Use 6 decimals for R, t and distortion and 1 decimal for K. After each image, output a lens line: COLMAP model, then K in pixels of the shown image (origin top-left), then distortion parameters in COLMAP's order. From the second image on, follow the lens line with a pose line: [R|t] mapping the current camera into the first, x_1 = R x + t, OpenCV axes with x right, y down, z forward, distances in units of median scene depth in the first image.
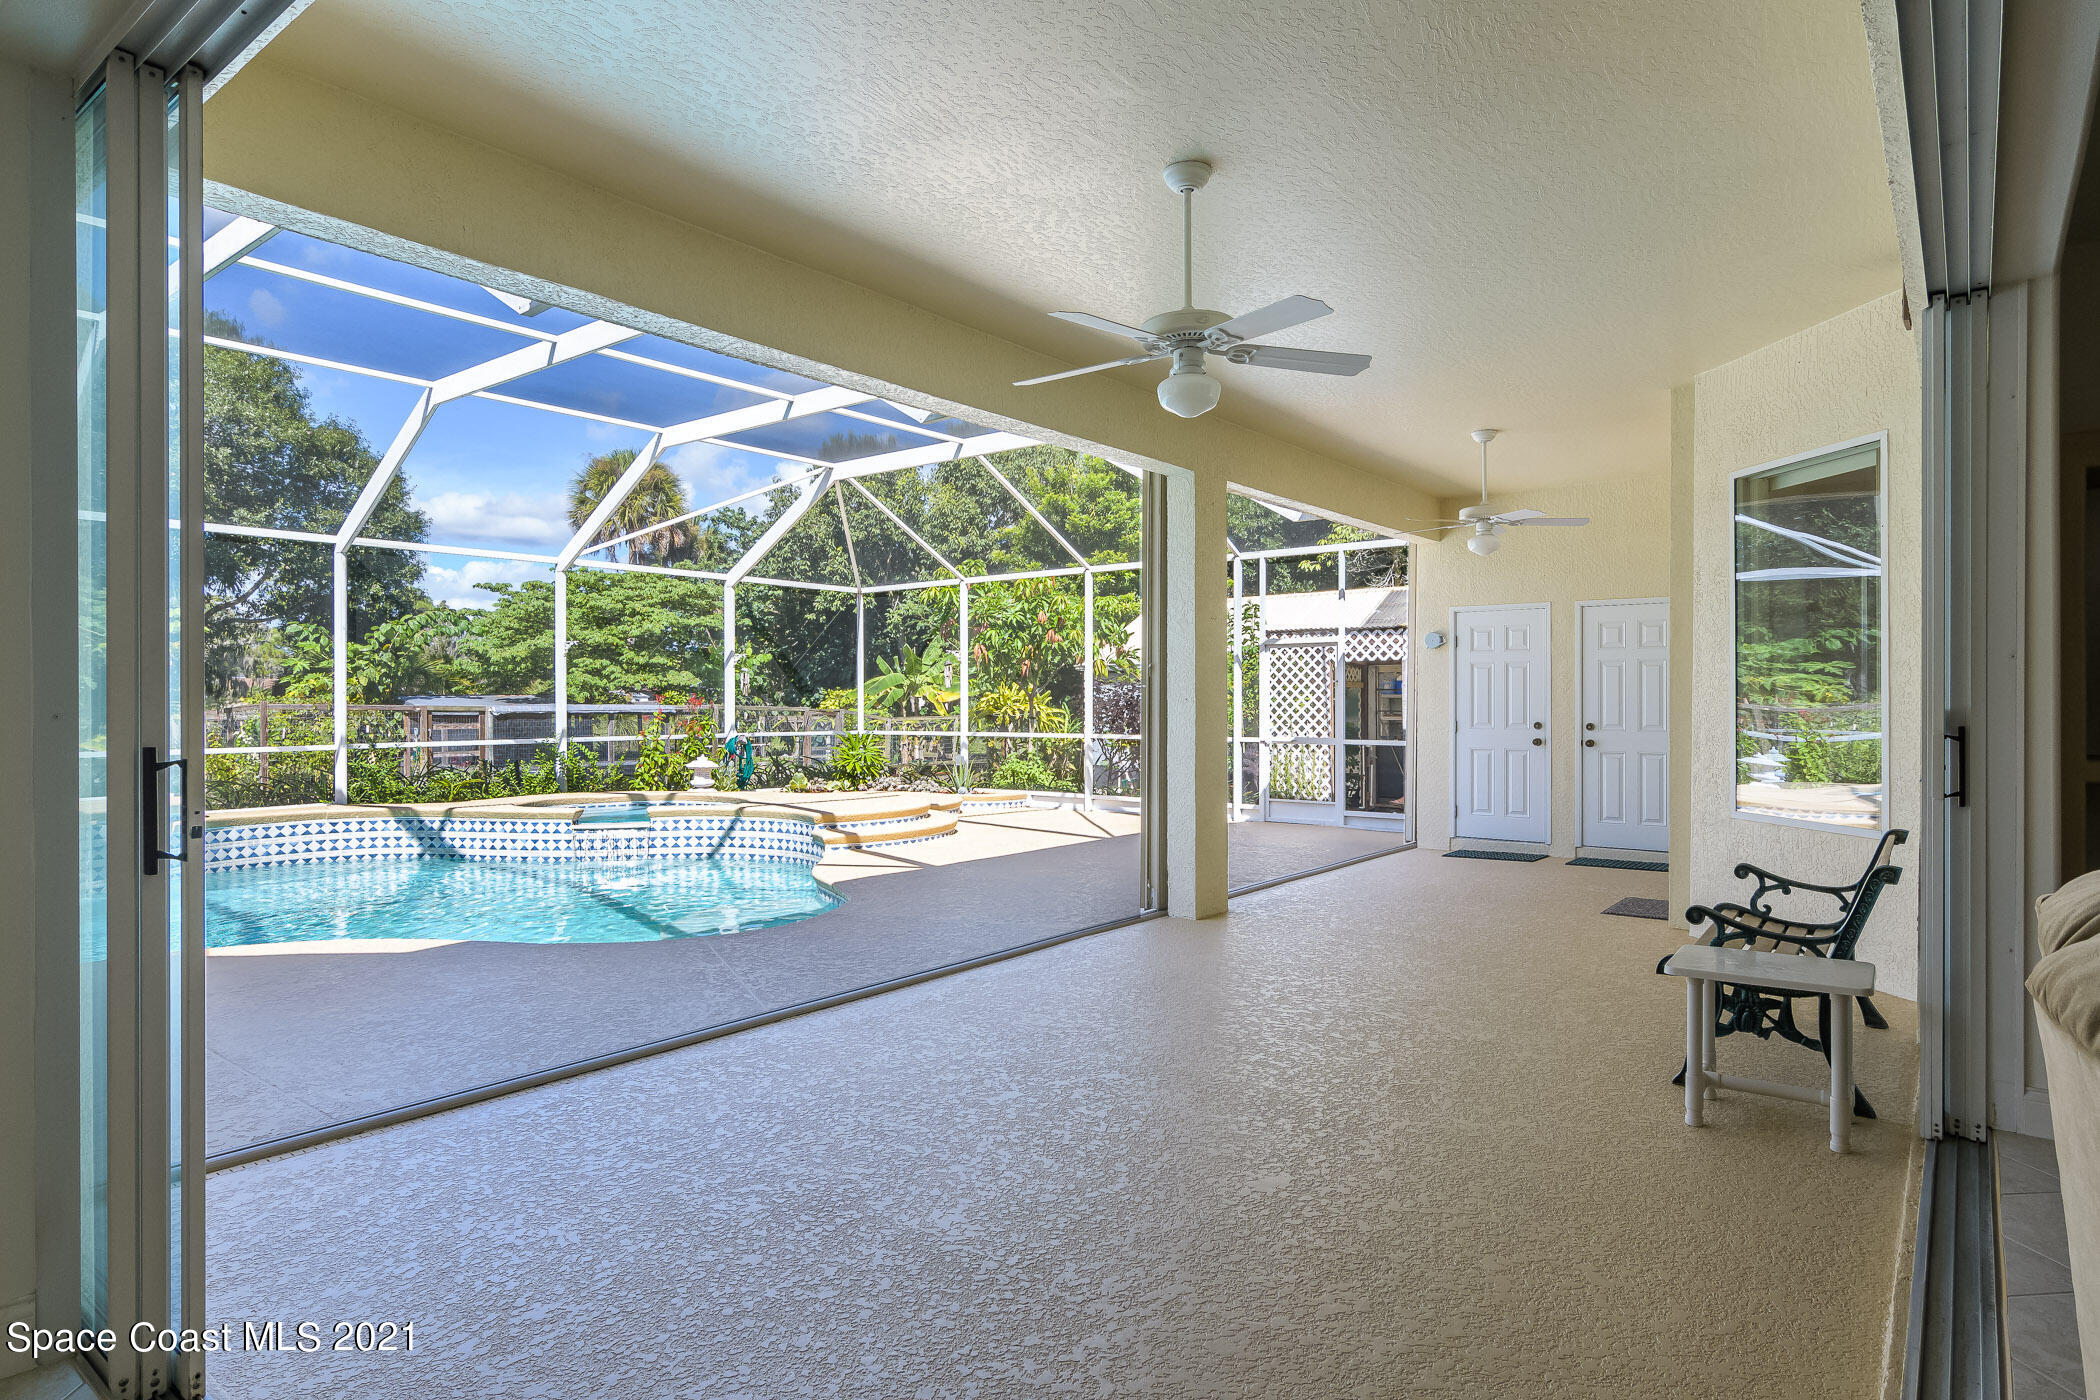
lens RADIAL K [[1166.4, 0, 1051.1], [0, 1166.4, 702.7], [0, 0, 1]] dist [-0.007940, -0.000597]
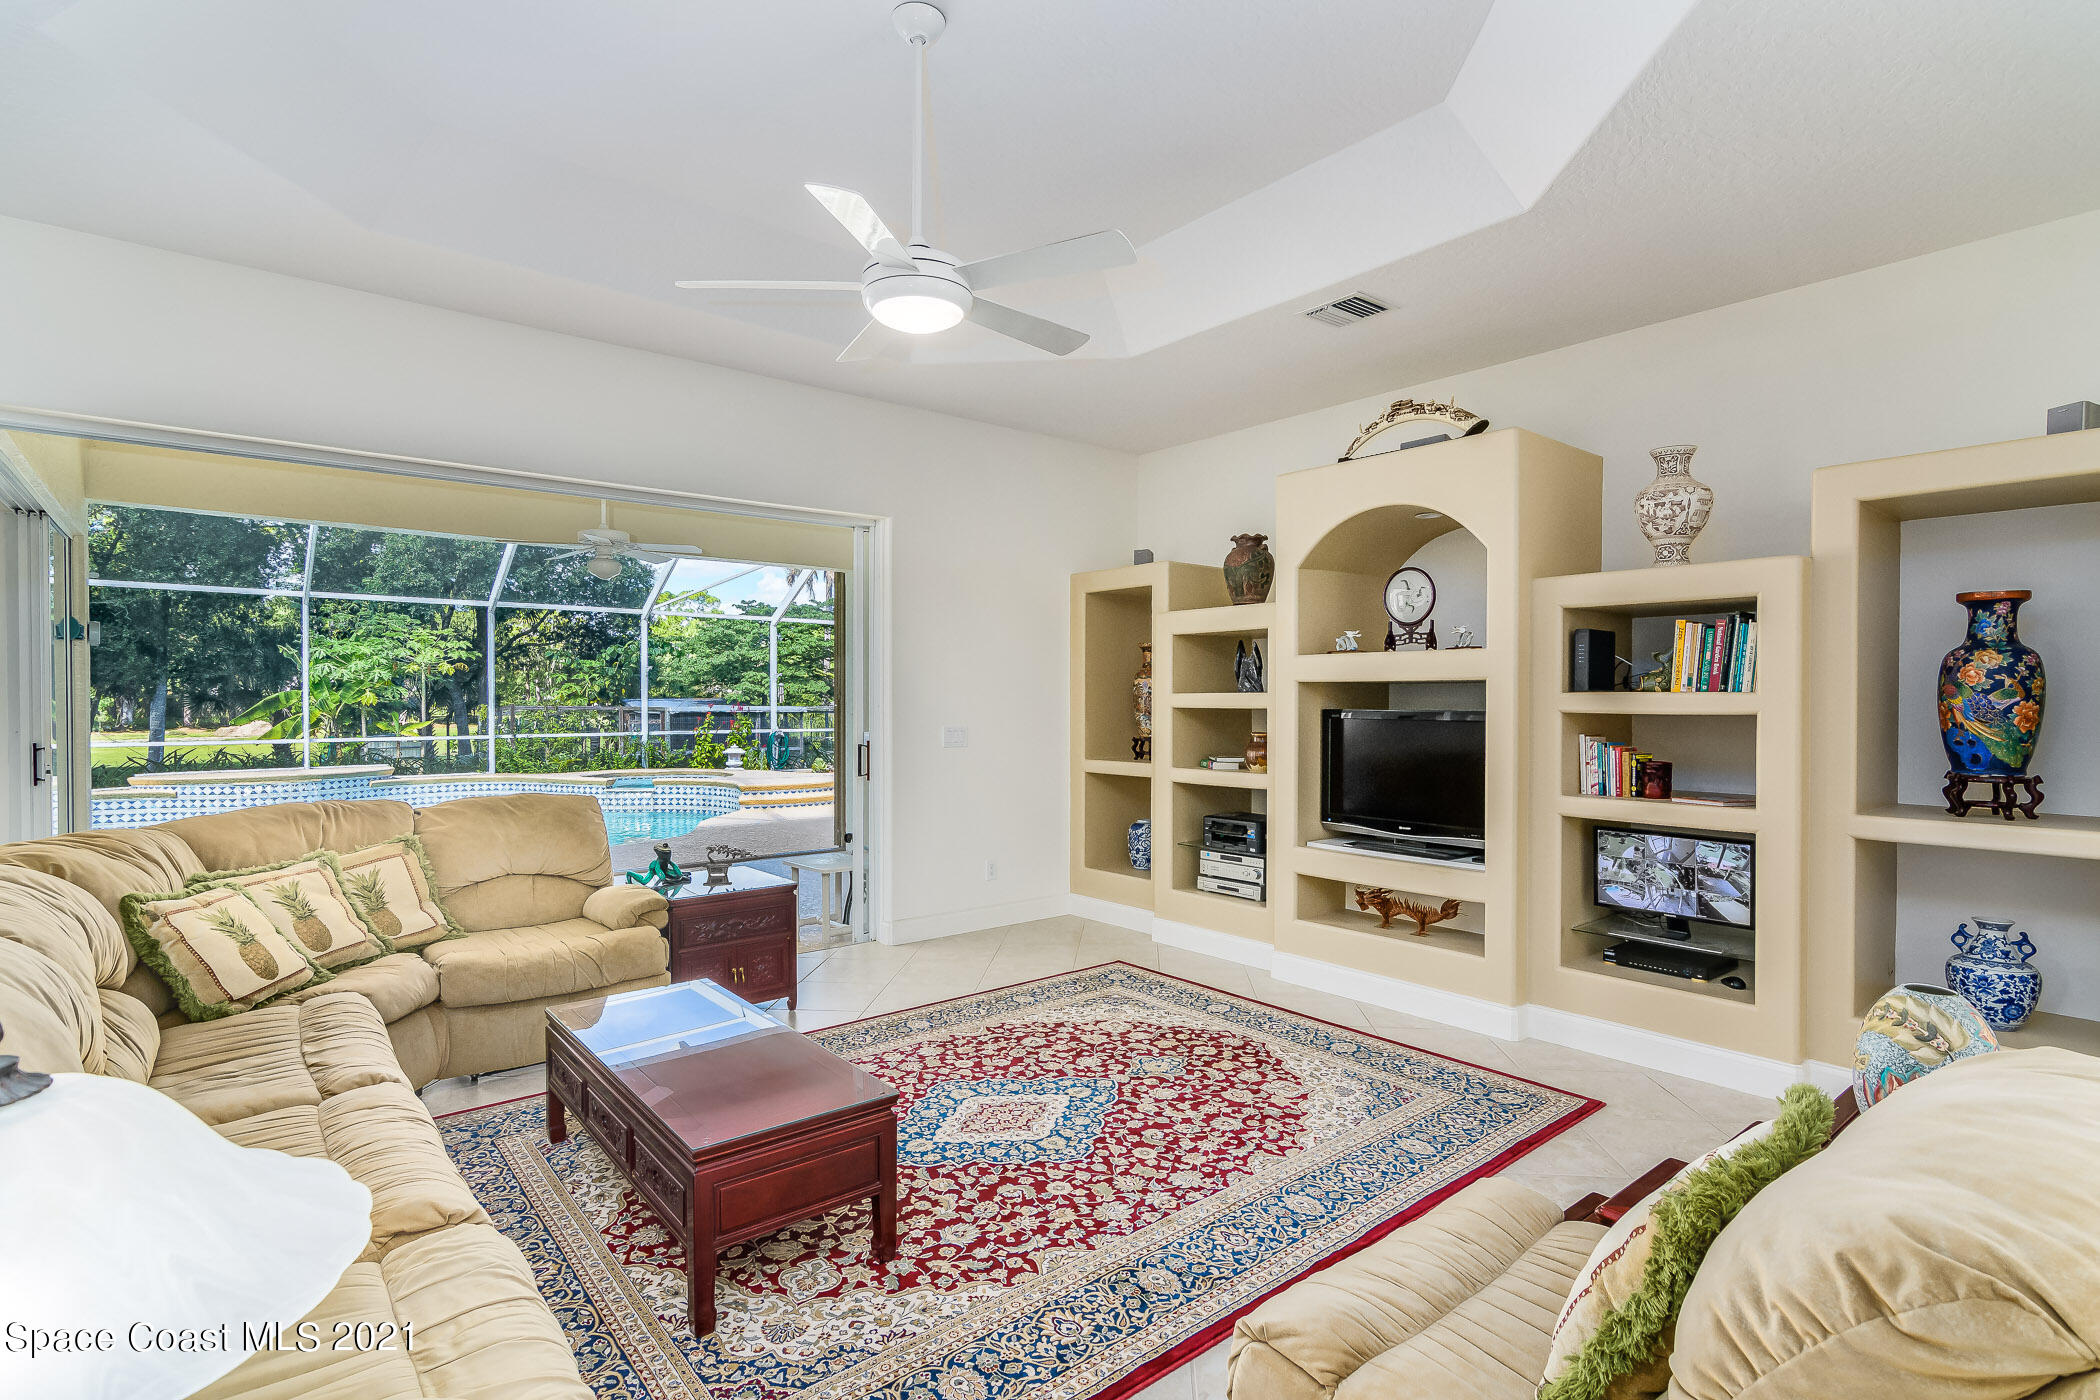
lens RADIAL K [[1017.2, 0, 1045.8], [0, 1017.2, 715.5], [0, 0, 1]] dist [-0.001126, 0.001129]
pose [[0.975977, 0.007715, -0.217735, 0.300934], [-0.004328, 0.999862, 0.016031, -0.011136], [0.217829, -0.014704, 0.975876, -0.124317]]
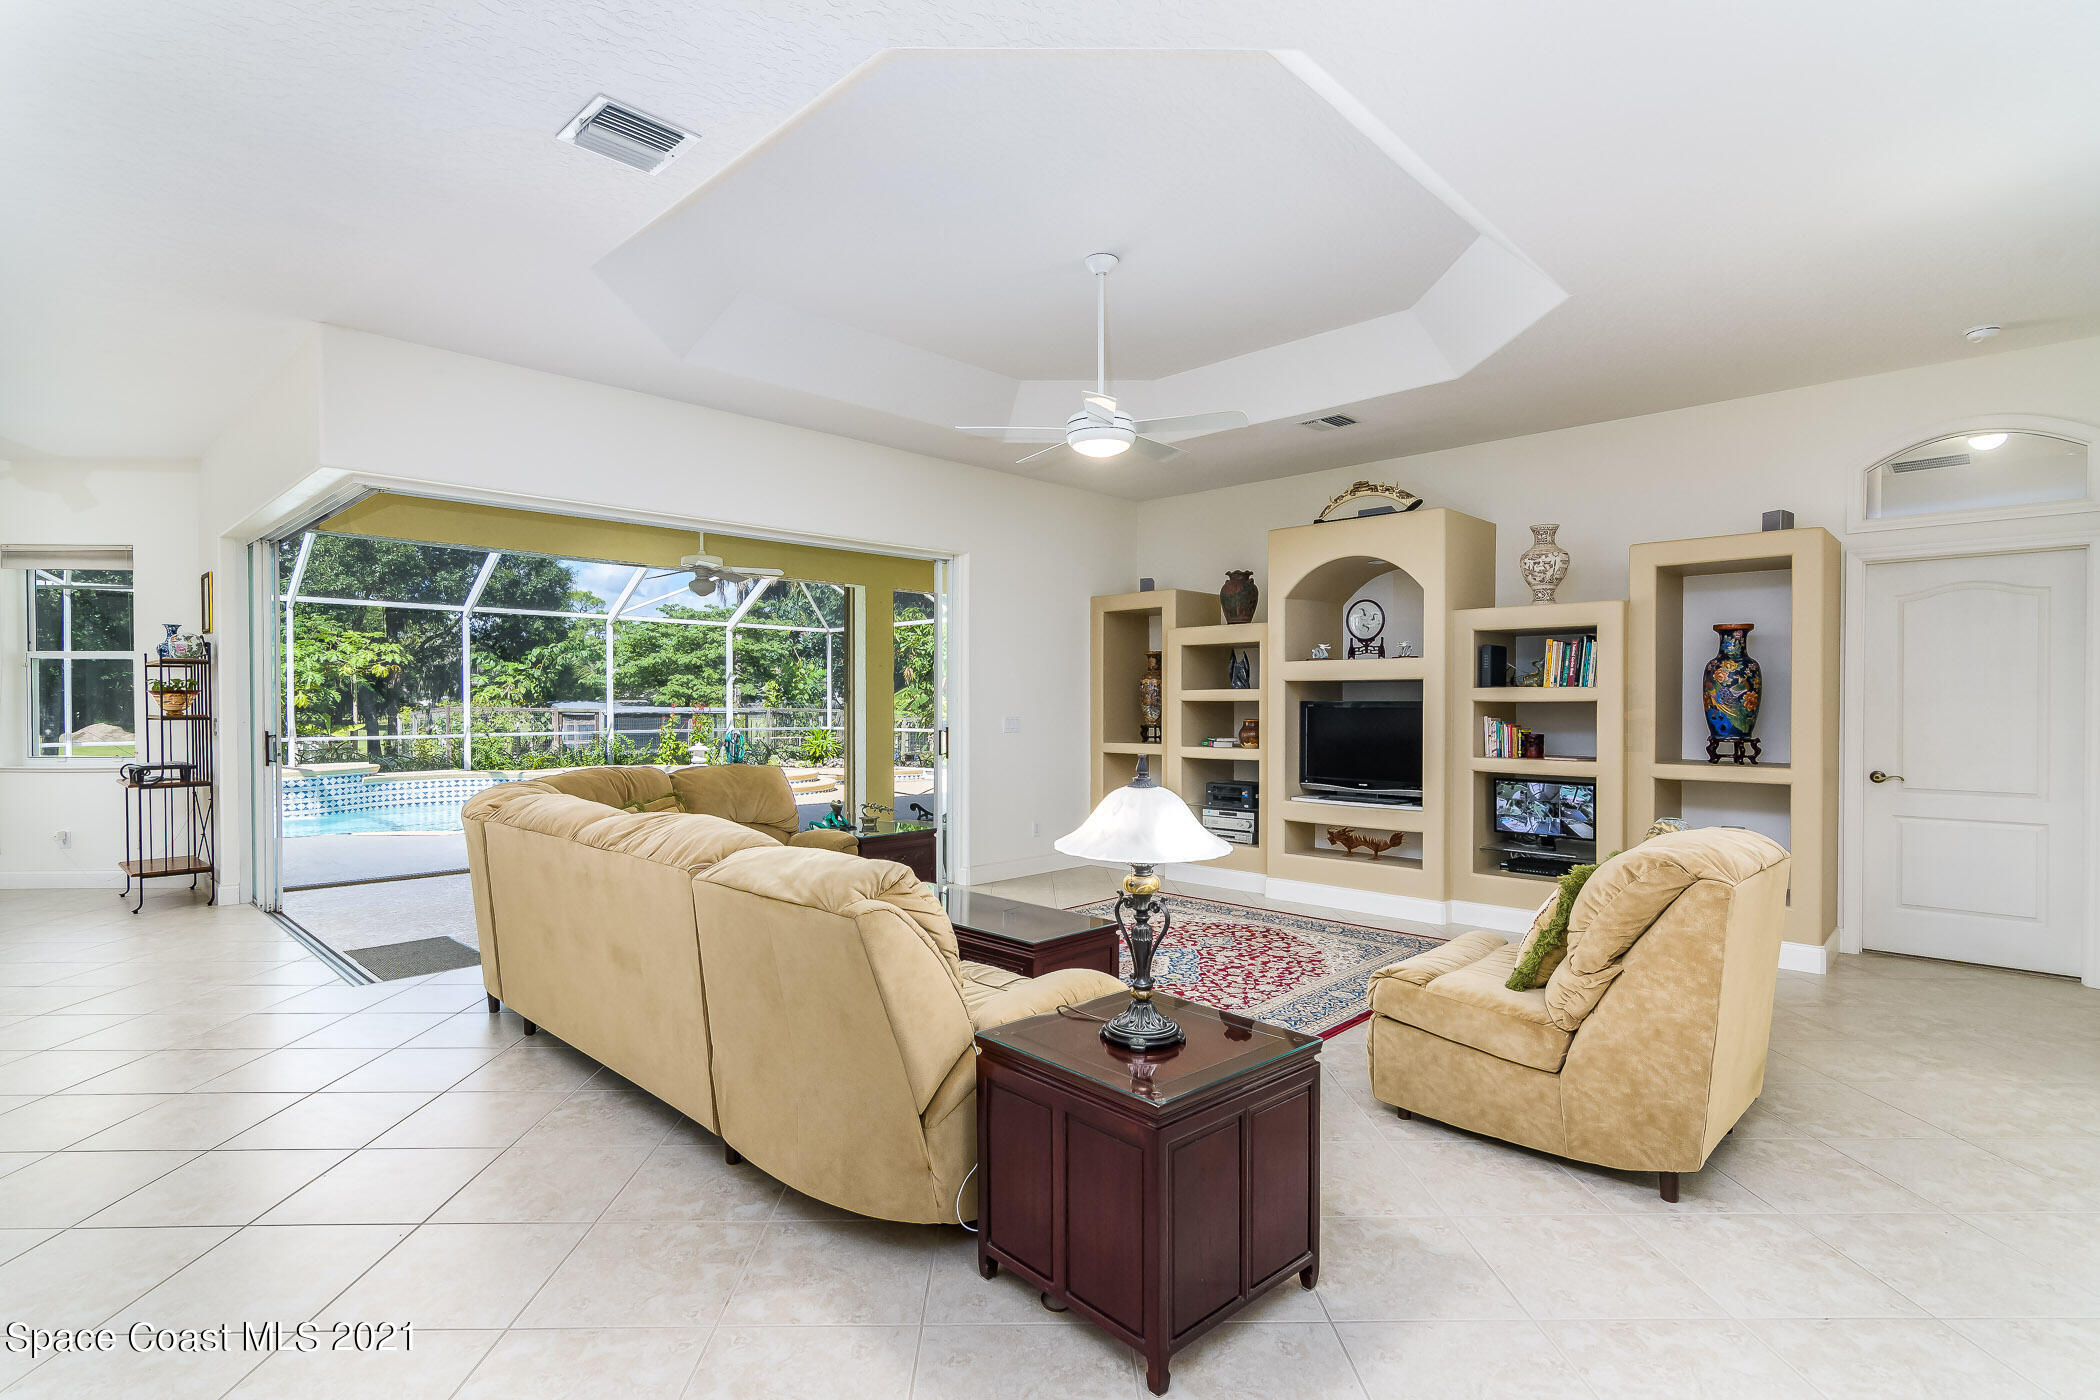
lens RADIAL K [[1017.2, 0, 1039.3], [0, 1017.2, 720.6], [0, 0, 1]] dist [-0.001126, 0.001129]
pose [[0.993904, 0.004757, -0.110149, 0.252261], [-0.002891, 0.999850, 0.017090, -0.007048], [0.110214, -0.016667, 0.993768, -0.242298]]
